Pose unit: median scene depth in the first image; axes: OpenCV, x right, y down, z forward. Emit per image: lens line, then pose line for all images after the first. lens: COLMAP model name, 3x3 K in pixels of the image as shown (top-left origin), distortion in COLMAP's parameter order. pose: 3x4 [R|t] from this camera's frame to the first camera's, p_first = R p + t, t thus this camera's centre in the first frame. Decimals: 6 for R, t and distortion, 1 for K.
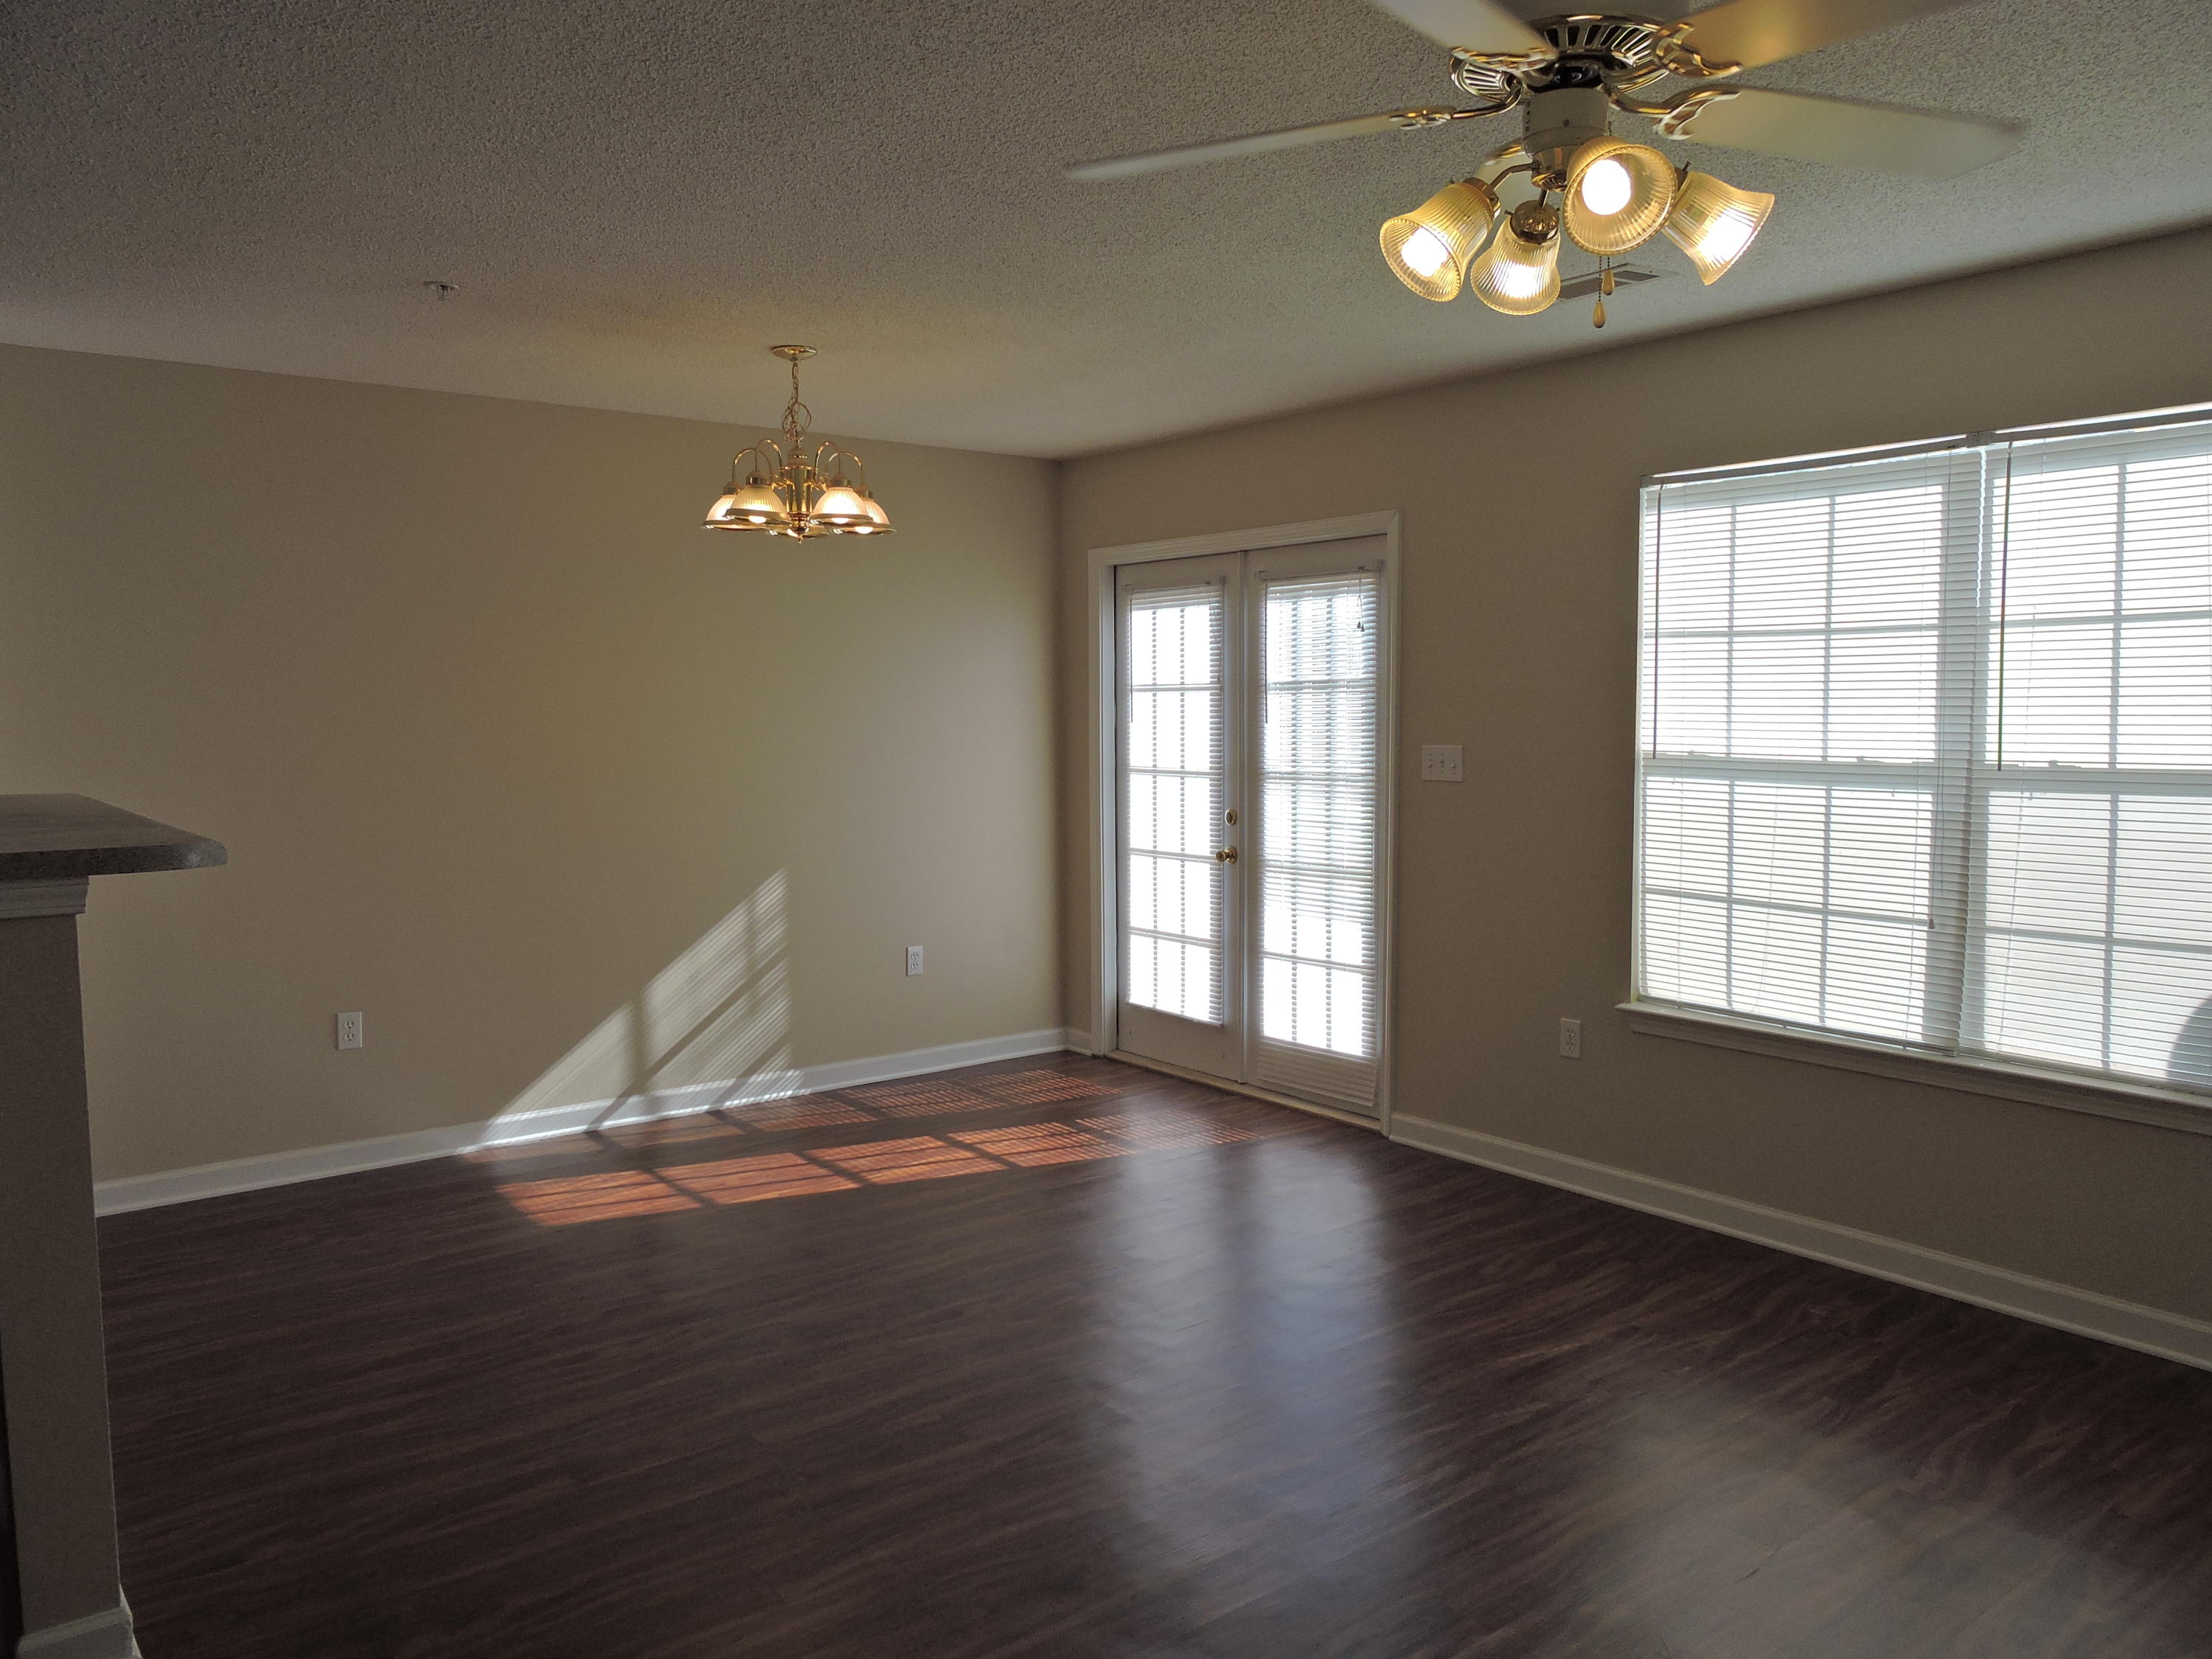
lens RADIAL K [[1578.9, 0, 1112.3], [0, 1578.9, 831.2], [0, 0, 1]] dist [0.002418, -0.004698]
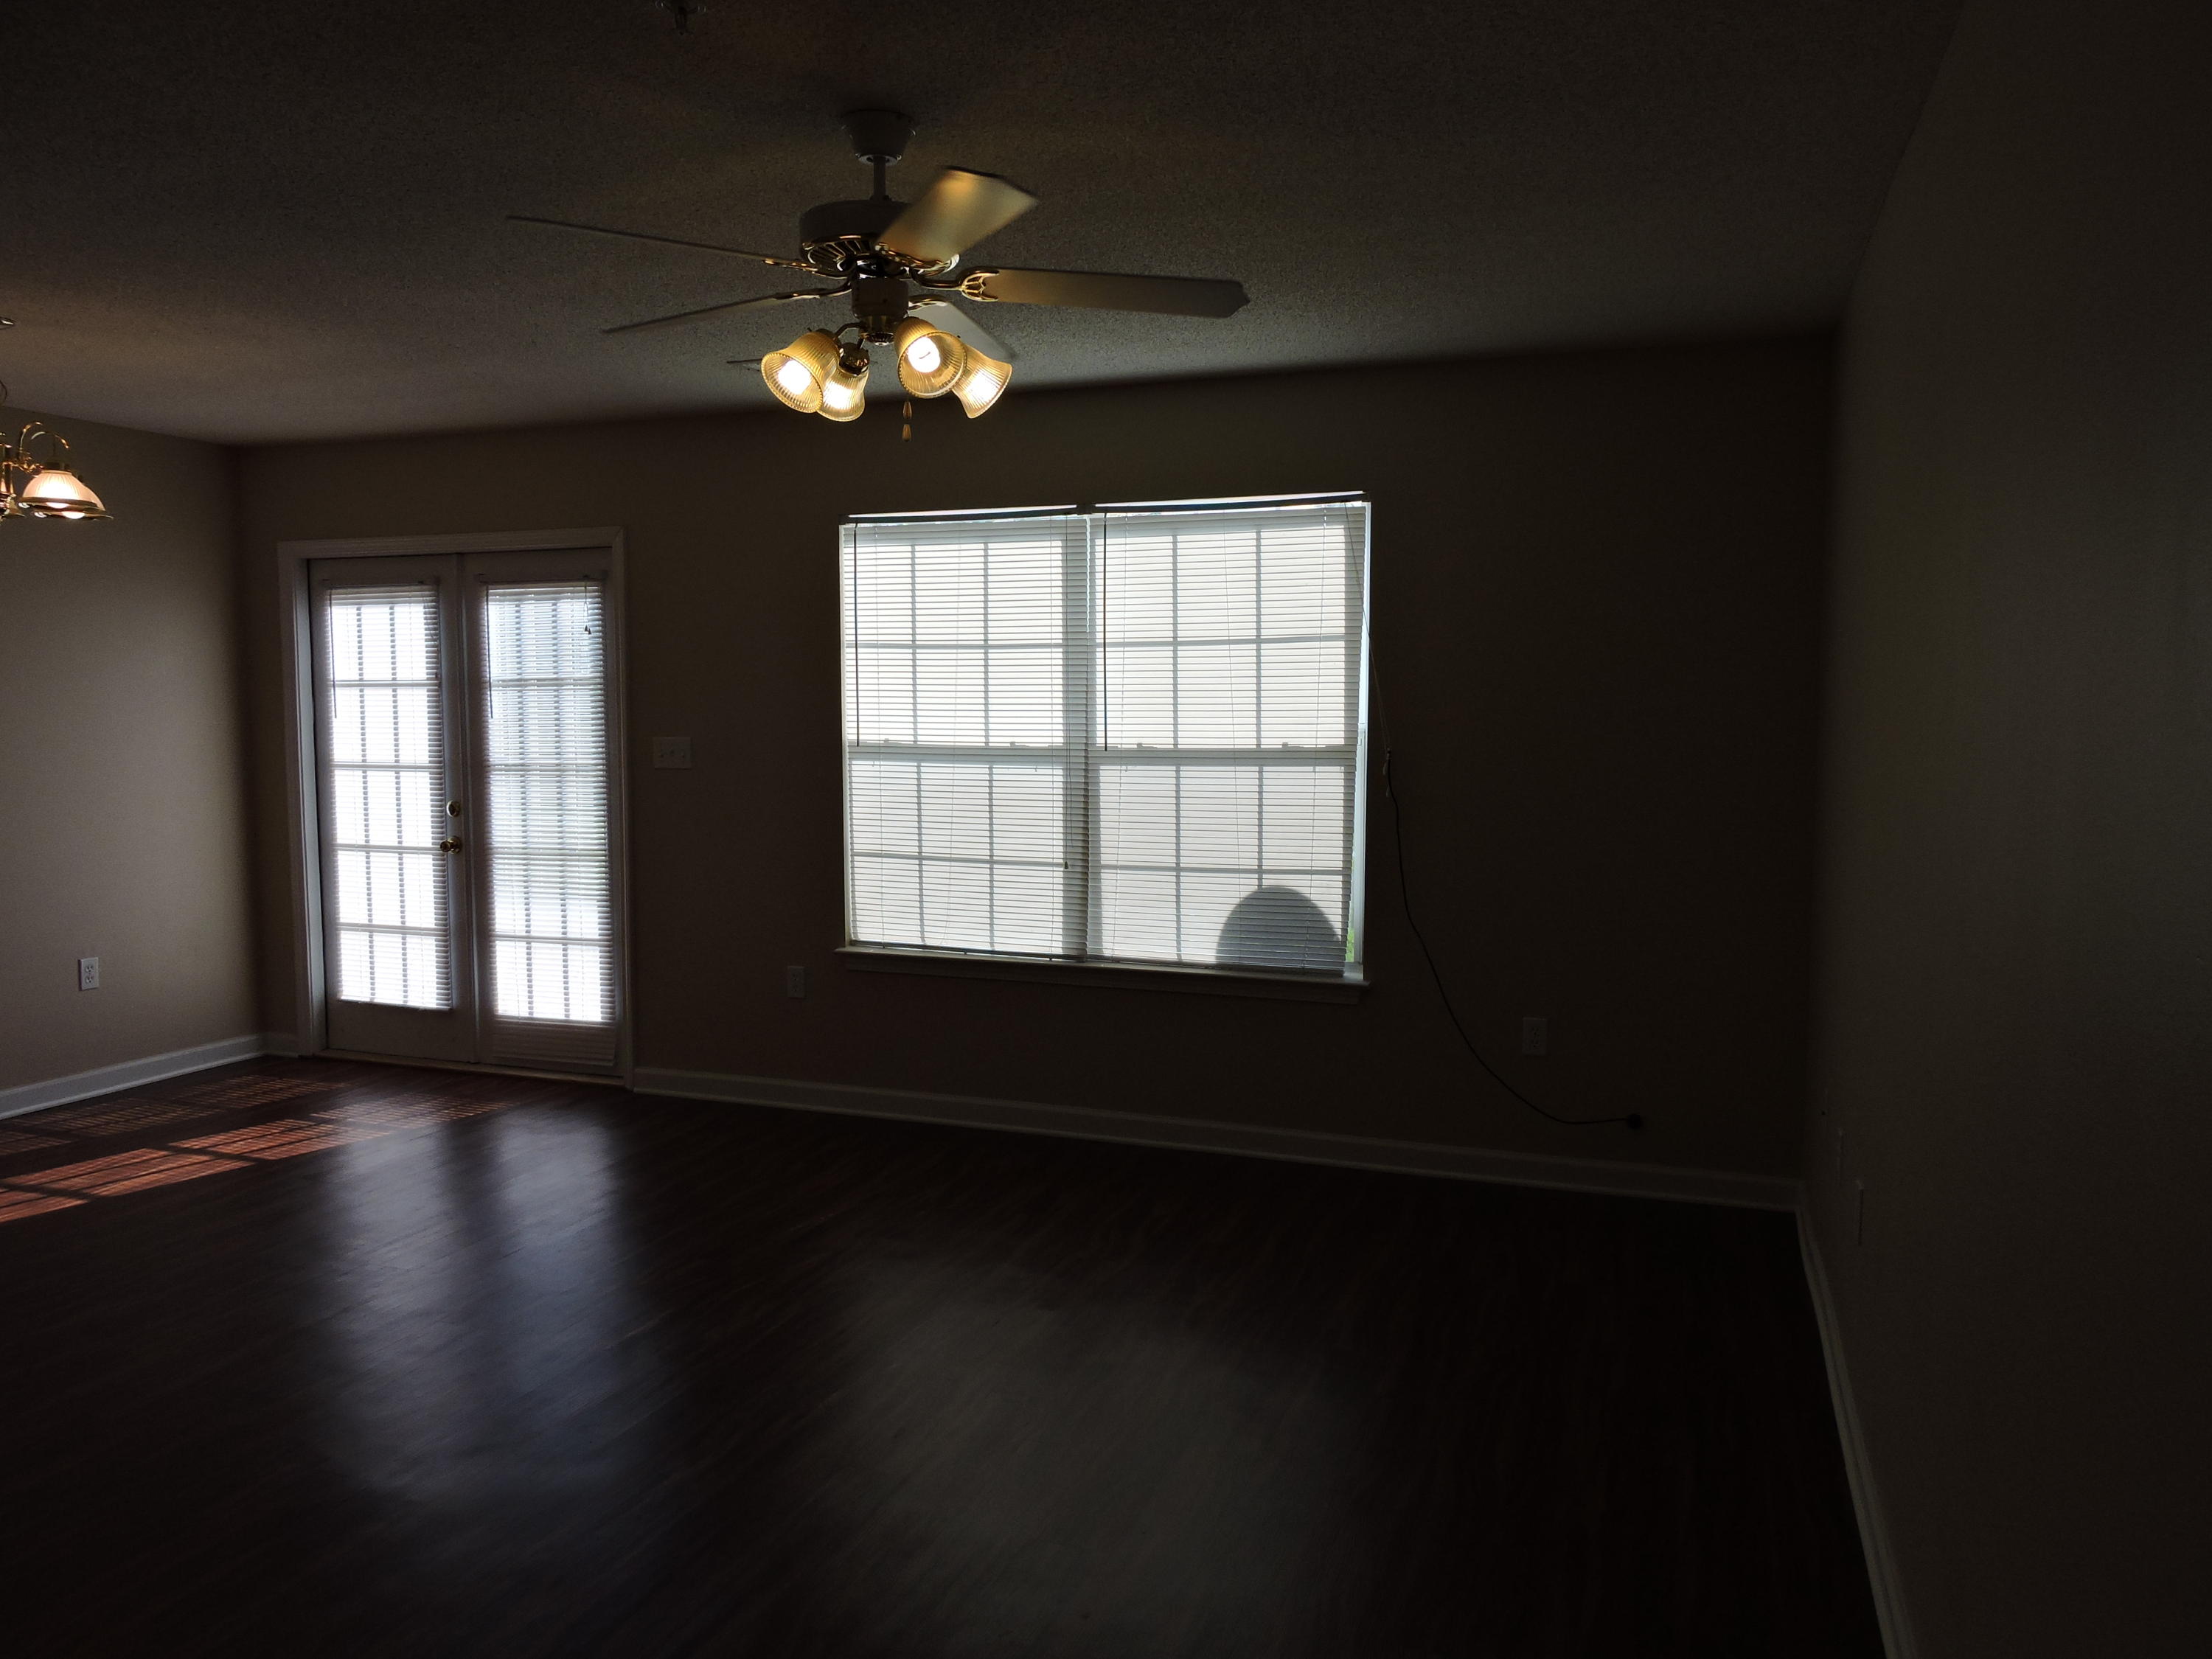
lens RADIAL K [[1578.9, 0, 1103.5], [0, 1578.9, 825.4], [0, 0, 1]] dist [0.002418, -0.004698]
pose [[0.854018, -0.034088, 0.519125, -0.127606], [0.036419, 0.999320, 0.005706, 0.015026], [-0.518967, 0.014033, 0.854679, -0.141890]]
